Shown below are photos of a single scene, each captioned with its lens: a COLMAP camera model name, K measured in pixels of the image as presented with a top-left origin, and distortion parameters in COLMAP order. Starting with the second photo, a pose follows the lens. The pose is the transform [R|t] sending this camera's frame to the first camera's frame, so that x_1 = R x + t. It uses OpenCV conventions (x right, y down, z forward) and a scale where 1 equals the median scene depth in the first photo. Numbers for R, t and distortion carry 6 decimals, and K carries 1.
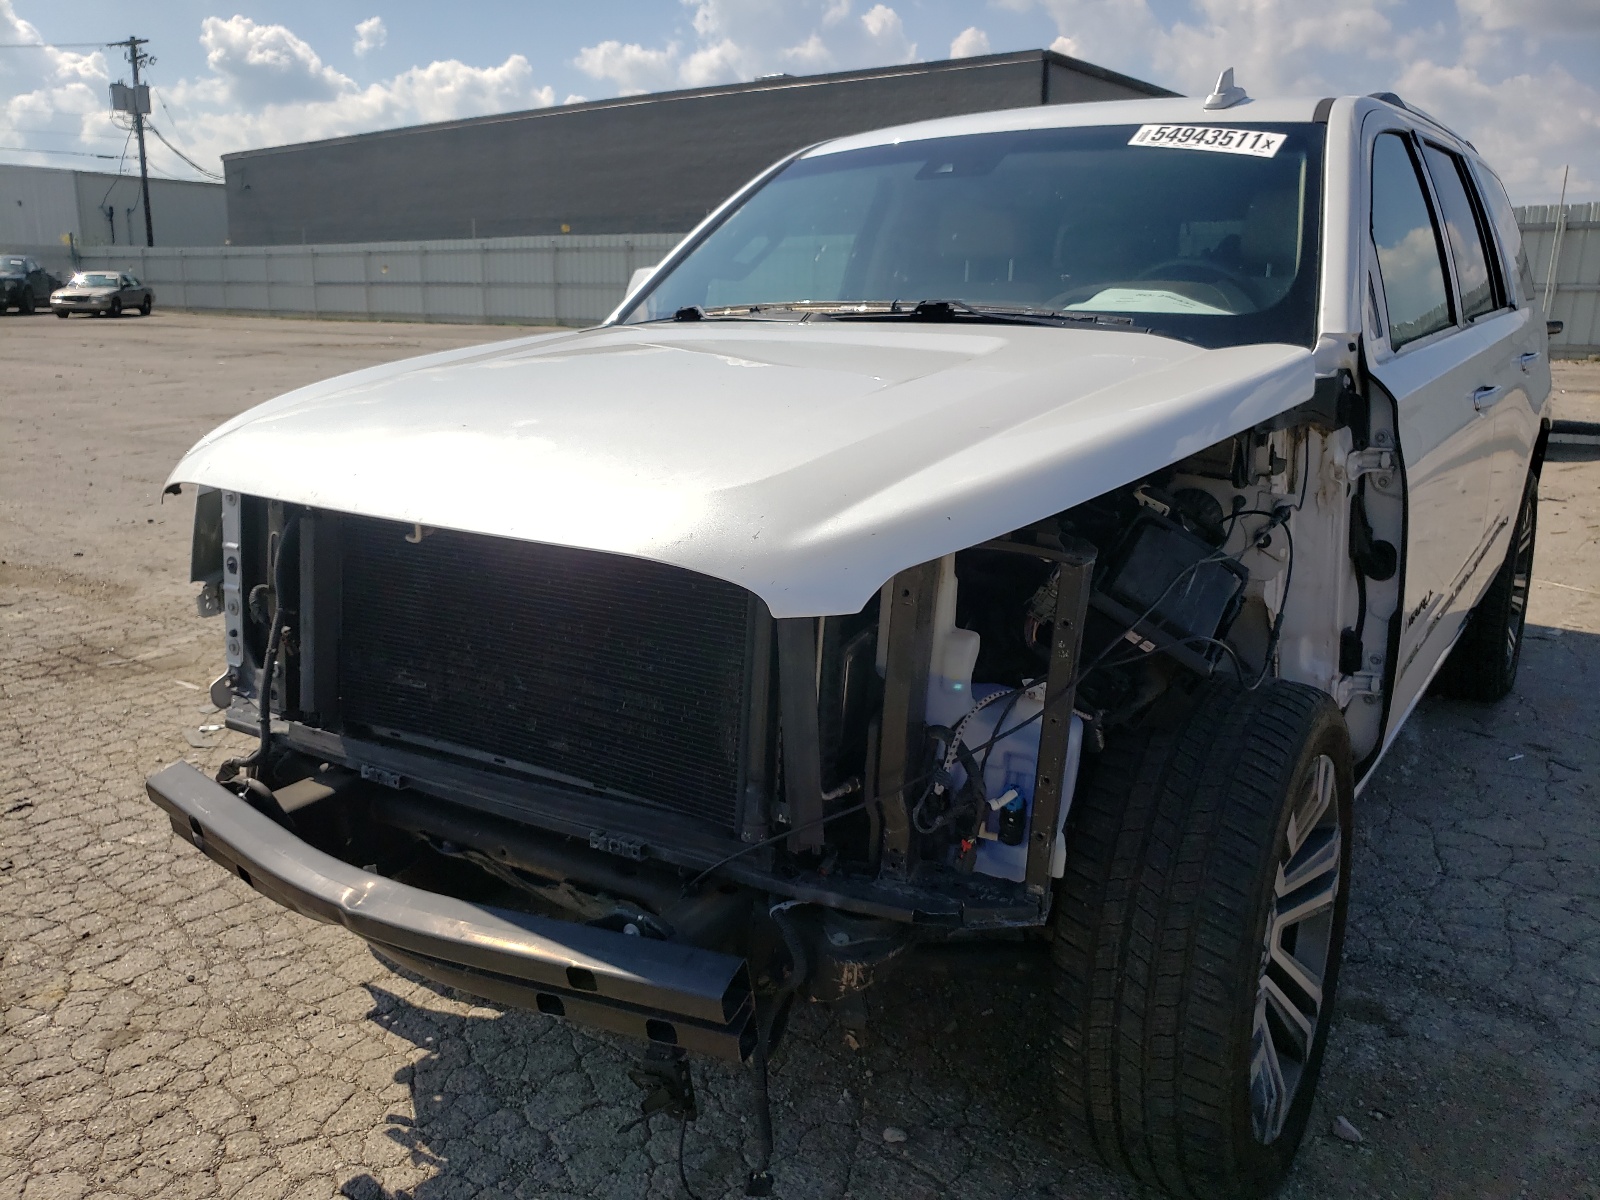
lens RADIAL K [[1337.8, 0, 800.0], [0, 1337.8, 600.0], [0, 0, 1]] dist [0.009200, 0.018924]
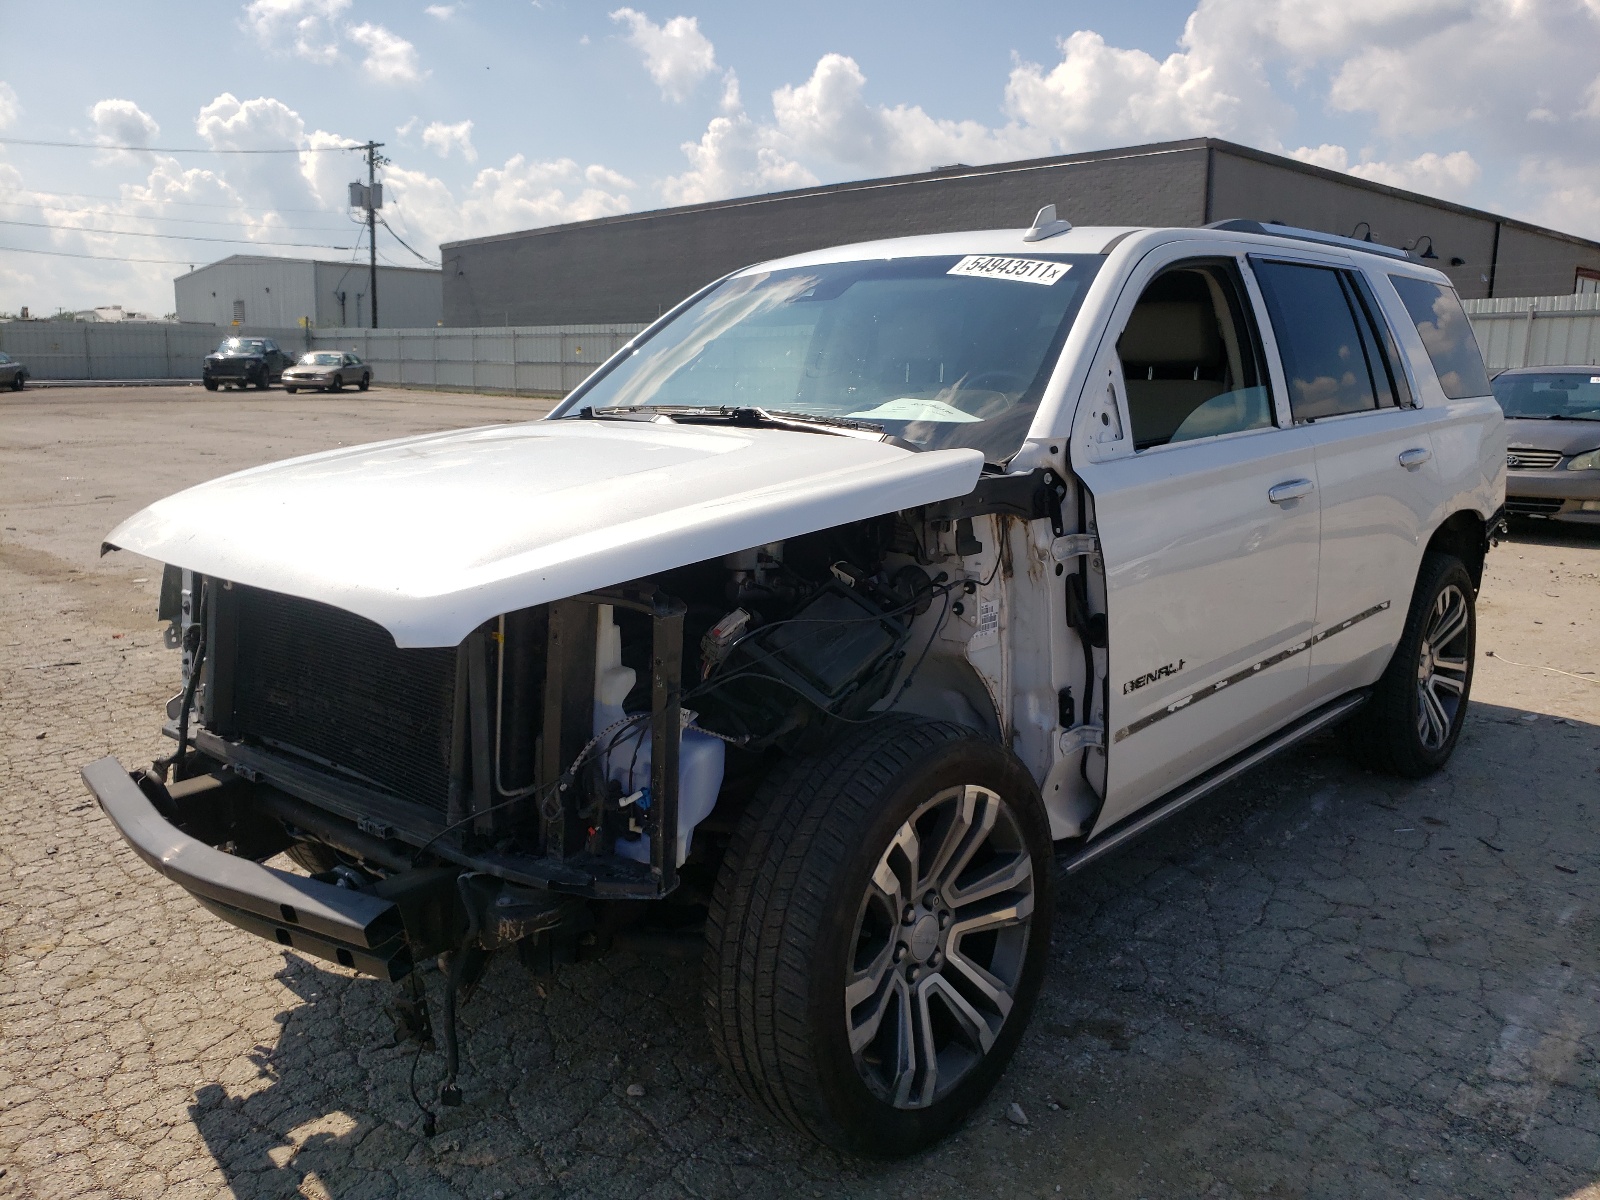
lens RADIAL K [[1309.5, 0, 800.0], [0, 1309.5, 600.0], [0, 0, 1]] dist [0.030464, -0.008925]
pose [[0.991536, 0.026494, -0.127102, 0.324269], [-0.033311, 0.998101, -0.051807, 0.012215], [0.125488, 0.055602, 0.990536, -0.167393]]
